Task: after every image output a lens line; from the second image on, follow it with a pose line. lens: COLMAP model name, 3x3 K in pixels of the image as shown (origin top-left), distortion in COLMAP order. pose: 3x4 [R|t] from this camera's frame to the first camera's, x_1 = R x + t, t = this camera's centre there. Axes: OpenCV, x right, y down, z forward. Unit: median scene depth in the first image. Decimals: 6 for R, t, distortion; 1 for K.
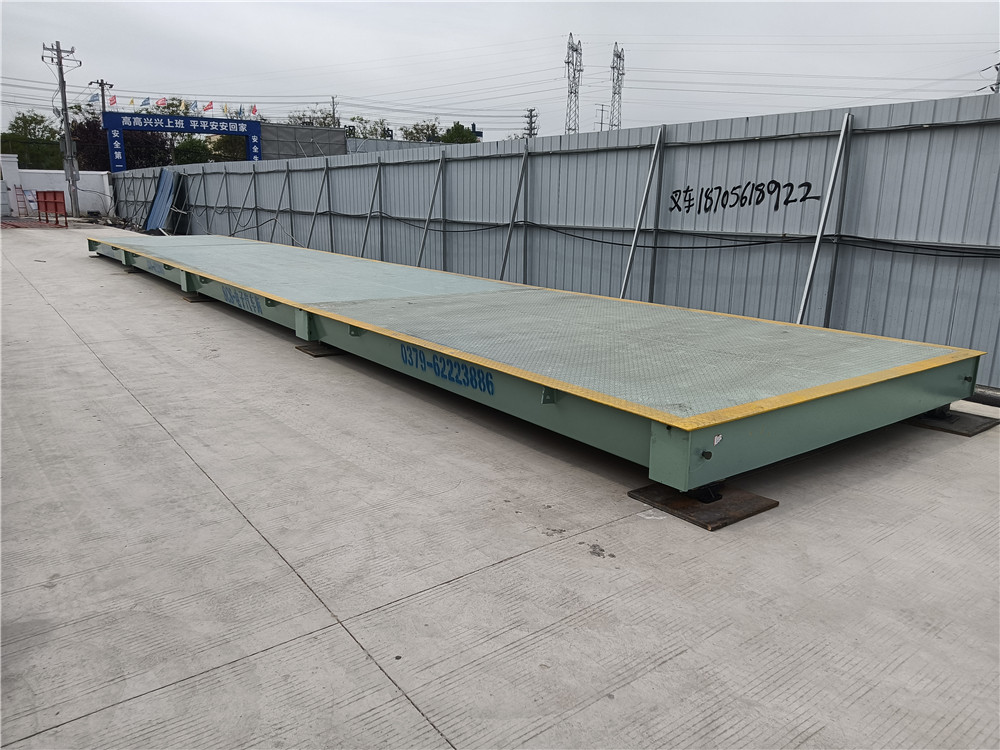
lens RADIAL K [[732.5, 0, 490.2], [0, 732.5, 369.9], [0, 0, 1]] dist [0.052402, -0.080057]
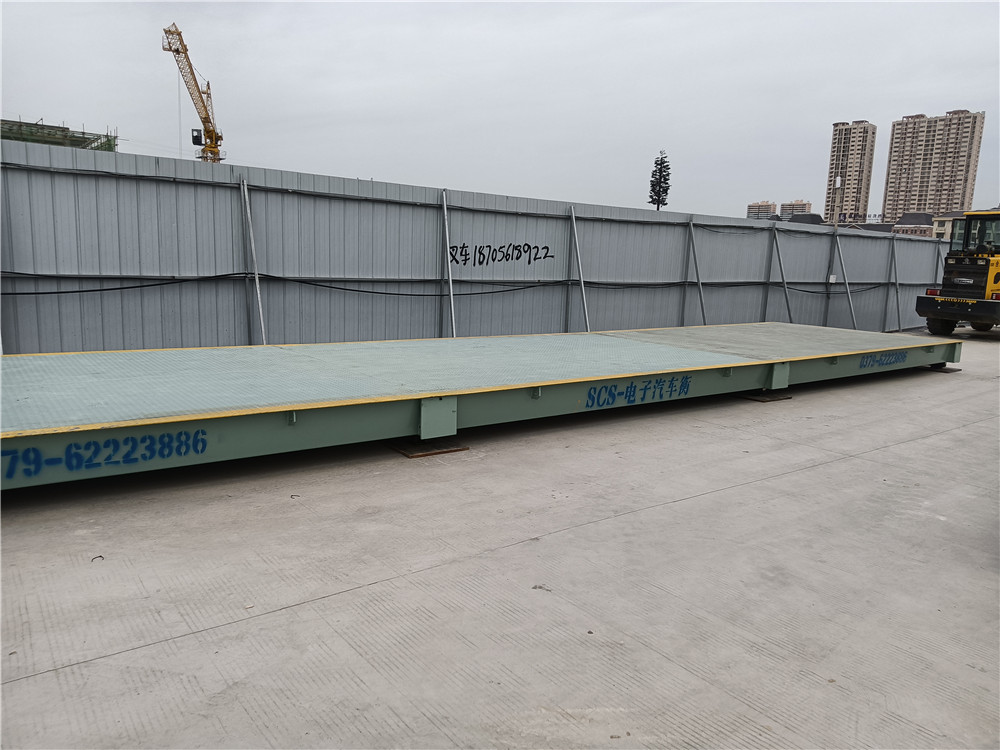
lens RADIAL K [[732.5, 0, 503.7], [0, 732.5, 378.3], [0, 0, 1]] dist [0.052402, -0.080057]
pose [[-0.031546, -0.175641, 0.983949, -0.968766], [0.184339, 0.966529, 0.178442, -0.243271], [-0.982356, 0.187009, 0.001888, 0.996216]]
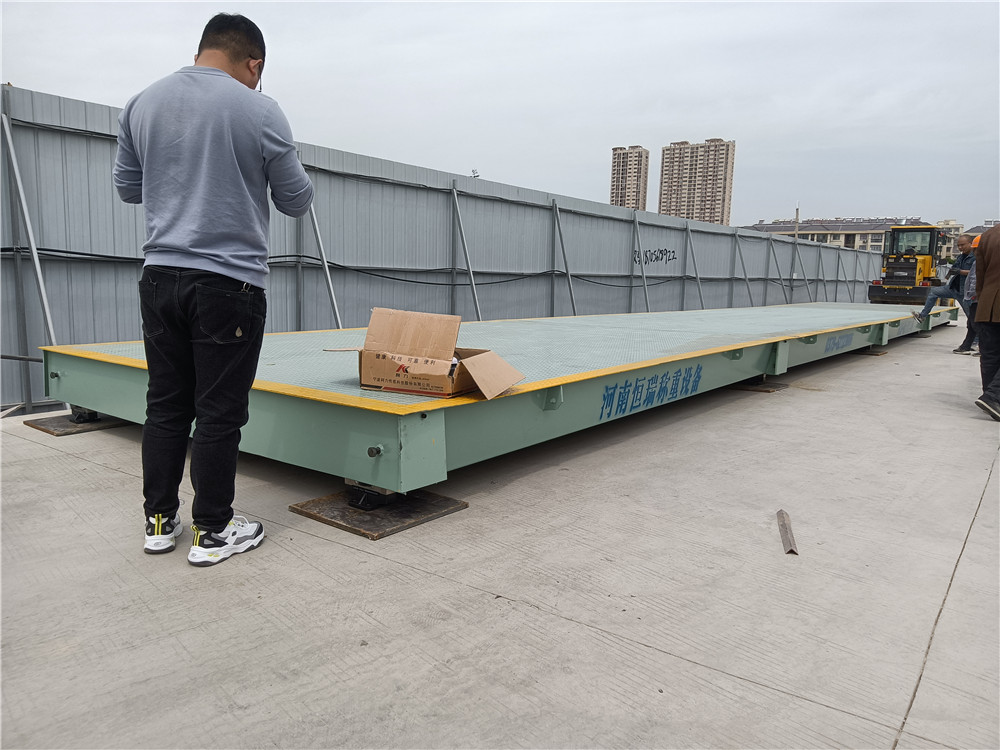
lens RADIAL K [[732.5, 0, 496.5], [0, 732.5, 385.5], [0, 0, 1]] dist [0.052402, -0.080057]
pose [[-0.295794, -0.156309, 0.942376, -1.247935], [0.186514, 0.958084, 0.217457, -0.379997], [-0.936866, 0.240089, -0.254242, 1.823551]]
